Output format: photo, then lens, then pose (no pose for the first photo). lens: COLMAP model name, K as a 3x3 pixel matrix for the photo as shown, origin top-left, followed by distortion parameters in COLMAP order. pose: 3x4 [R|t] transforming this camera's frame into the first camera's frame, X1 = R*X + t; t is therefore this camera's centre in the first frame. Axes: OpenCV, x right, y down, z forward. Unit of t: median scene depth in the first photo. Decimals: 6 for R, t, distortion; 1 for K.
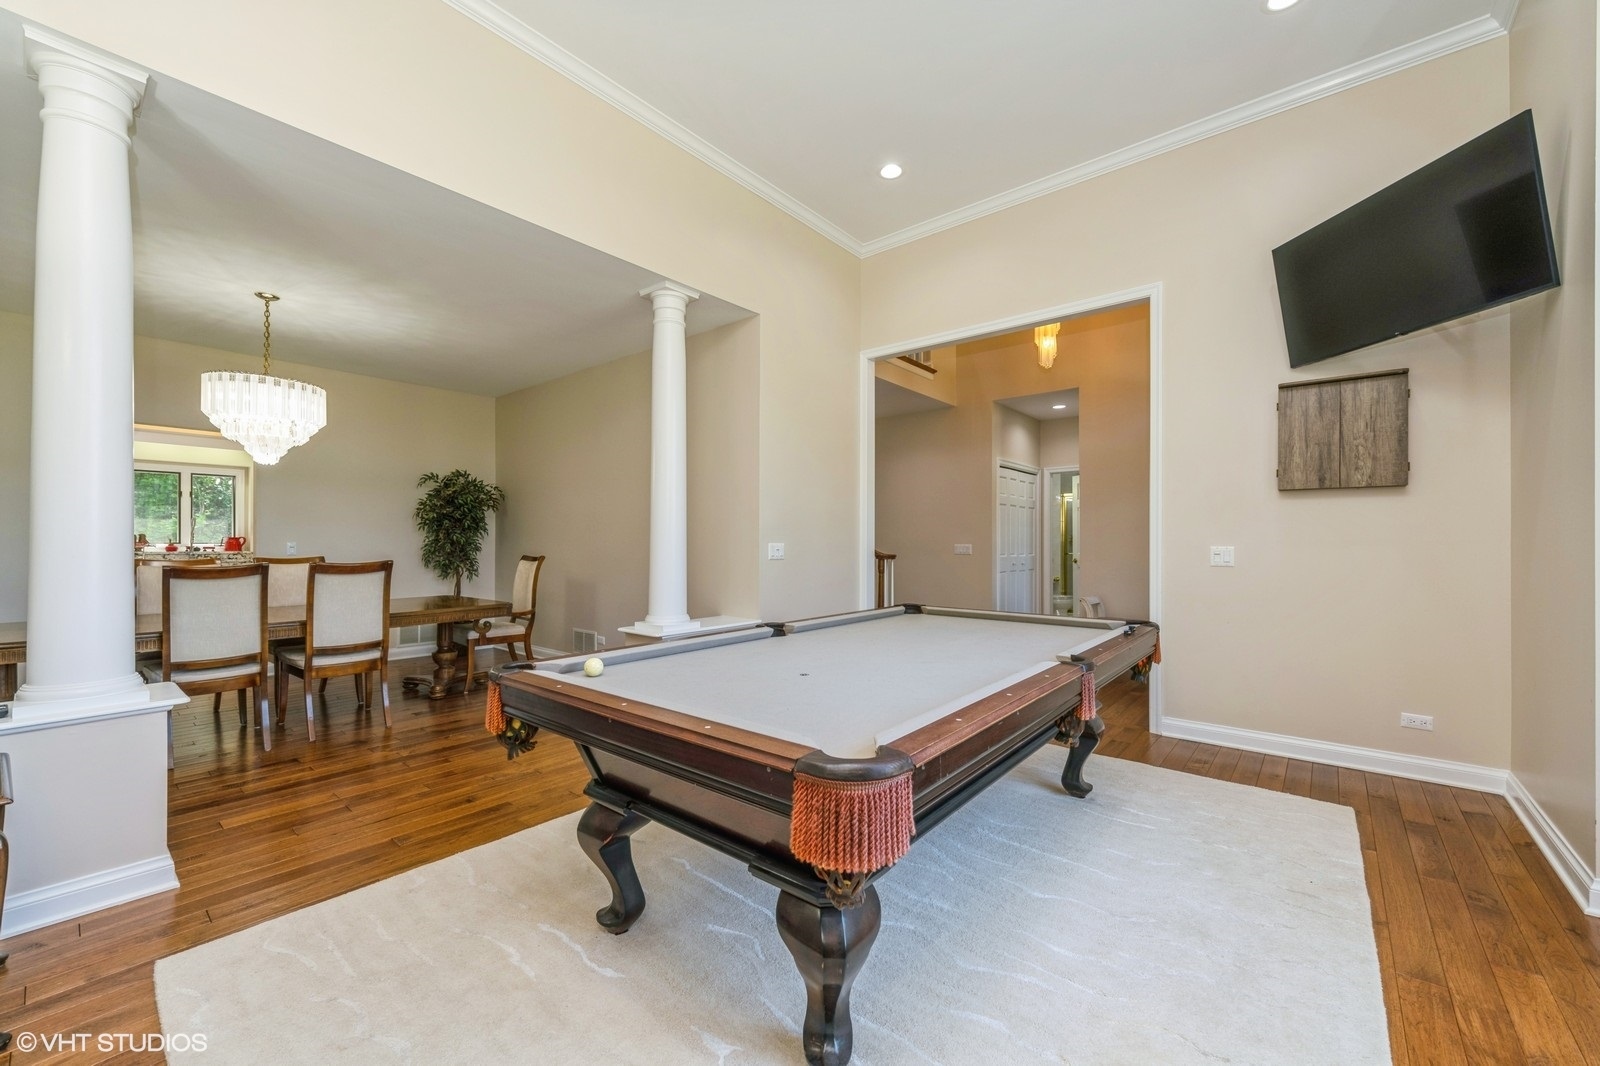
lens RADIAL K [[634.4, 0, 802.0], [0, 634.4, 535.2], [0, 0, 1]] dist [0.000959, 0.000082]
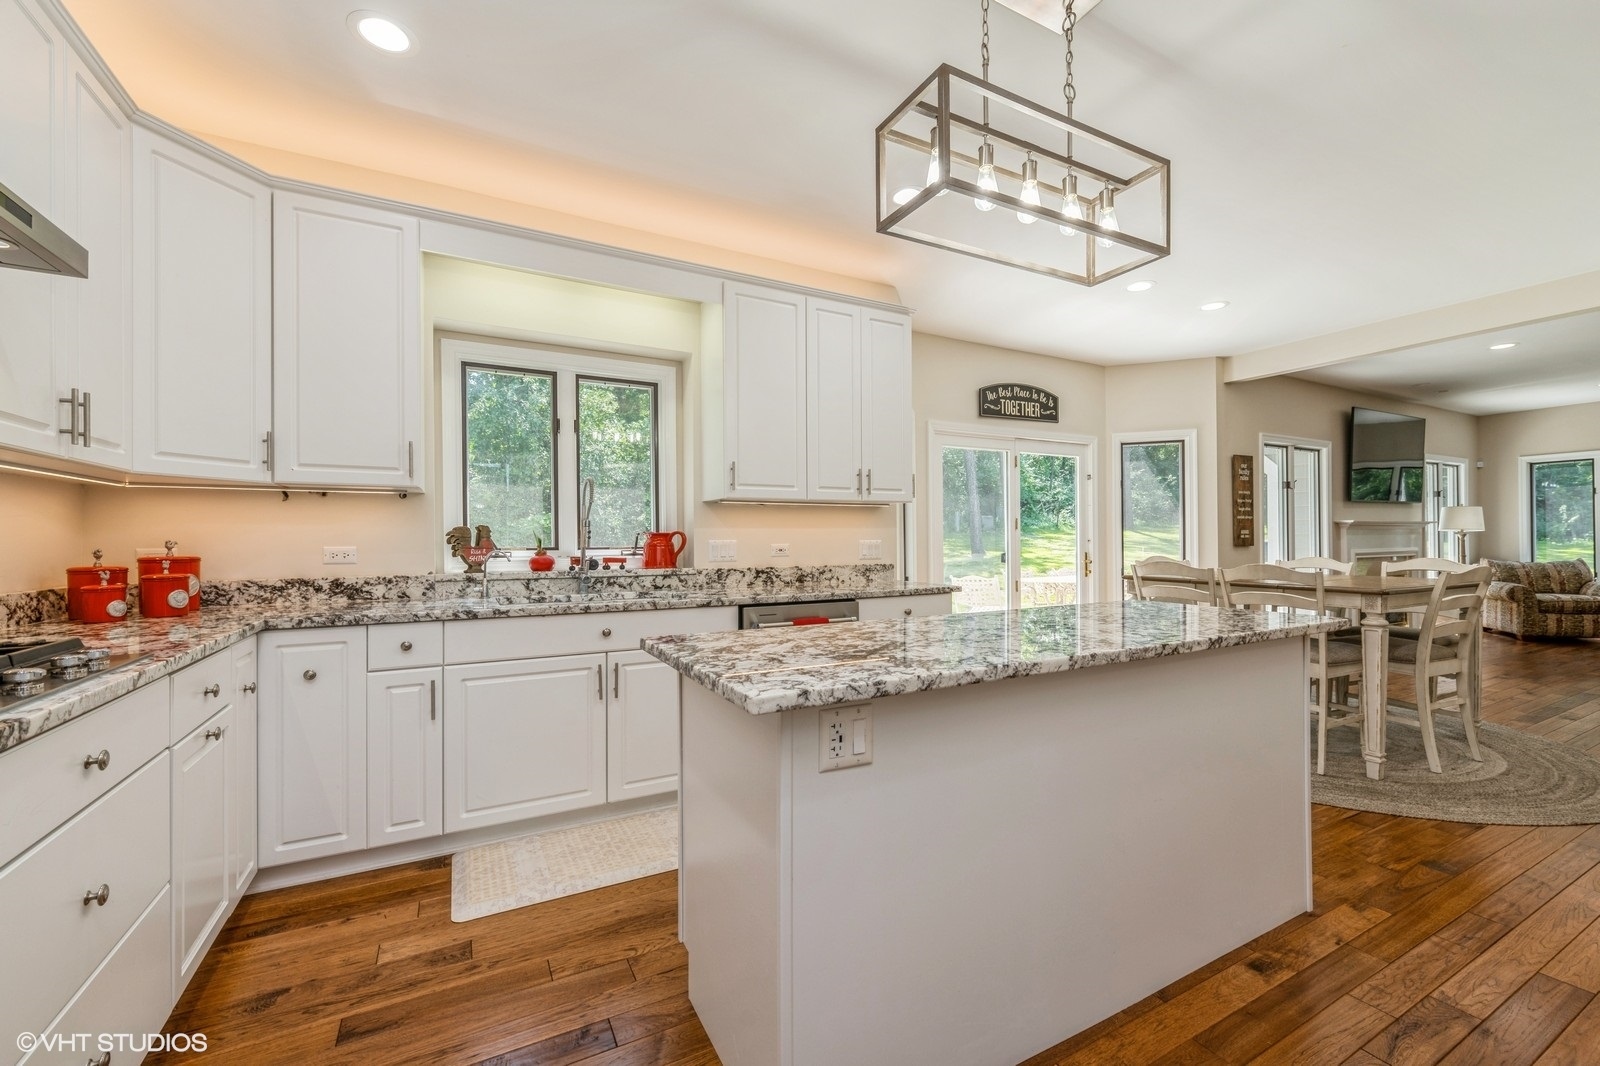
lens RADIAL K [[634.4, 0, 795.5], [0, 634.4, 540.4], [0, 0, 1]] dist [0.000959, 0.000082]
pose [[0.921401, -0.013886, -0.388365, -0.689905], [0.015095, 0.999886, 0.000063, 0.009278], [0.388320, -0.005921, 0.921506, 0.693316]]
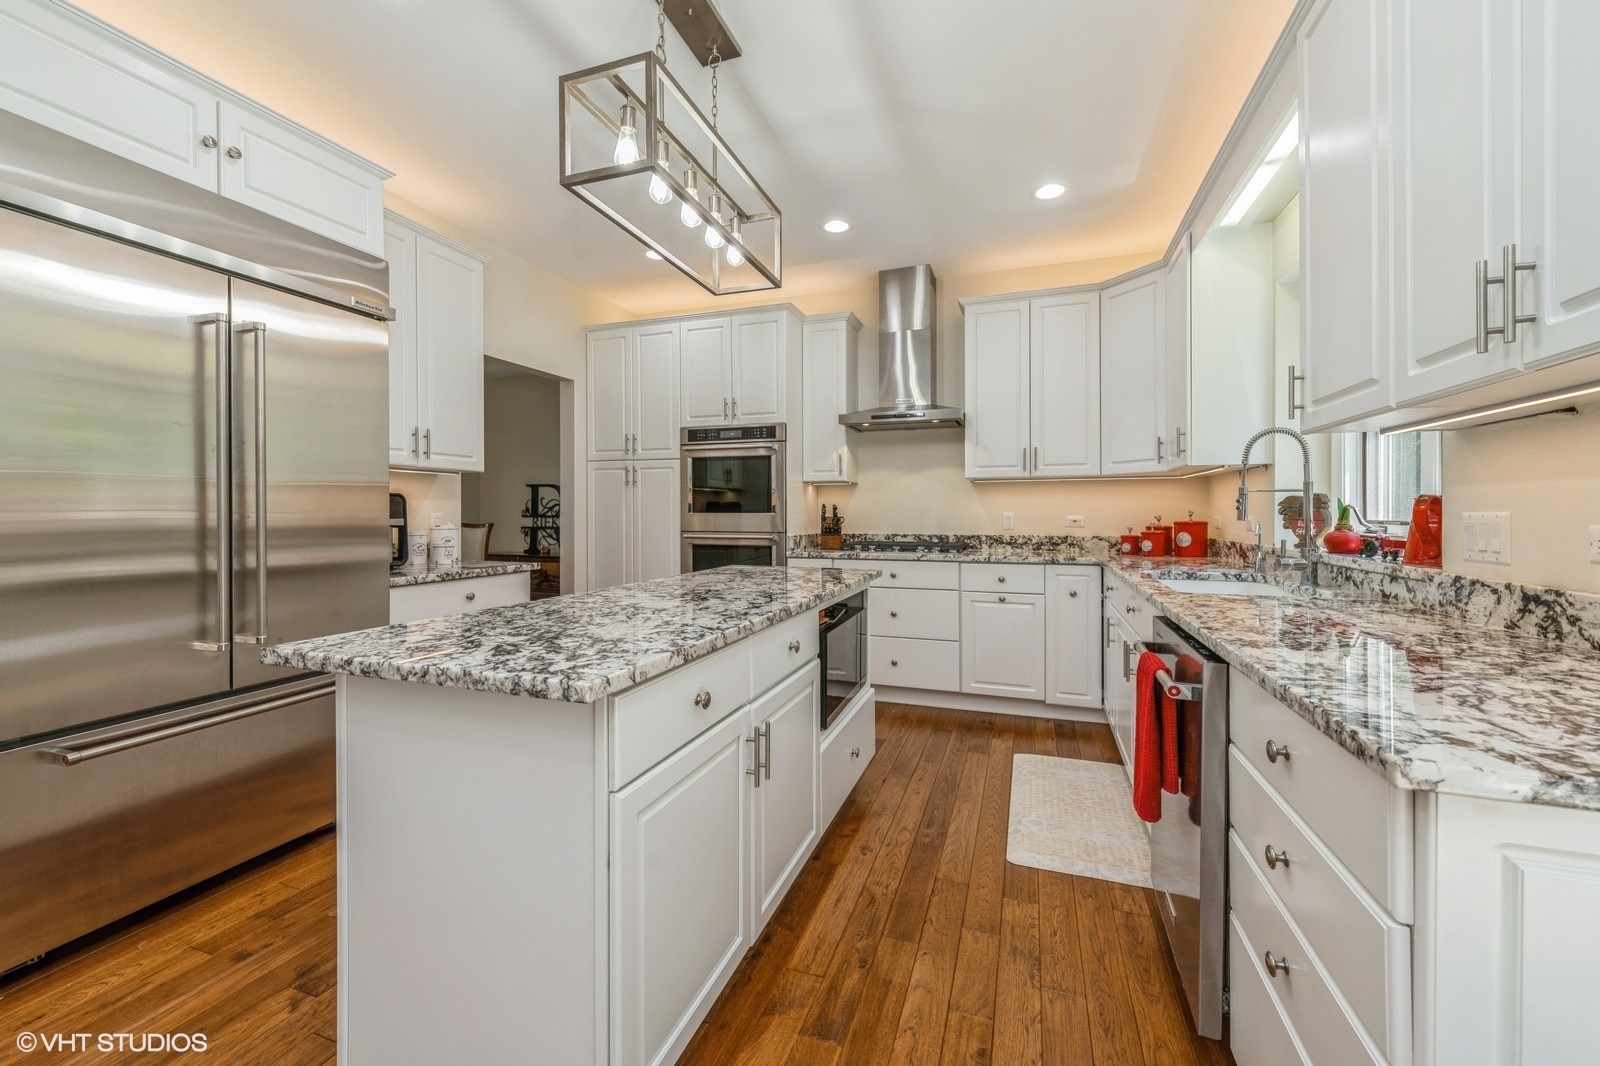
lens RADIAL K [[634.4, 0, 801.4], [0, 634.4, 520.1], [0, 0, 1]] dist [0.000959, 0.000082]
pose [[-0.940593, 0.003887, -0.339515, -0.652722], [0.003554, 0.999992, 0.001604, 0.009790], [0.339518, 0.000302, -0.940599, 1.187047]]
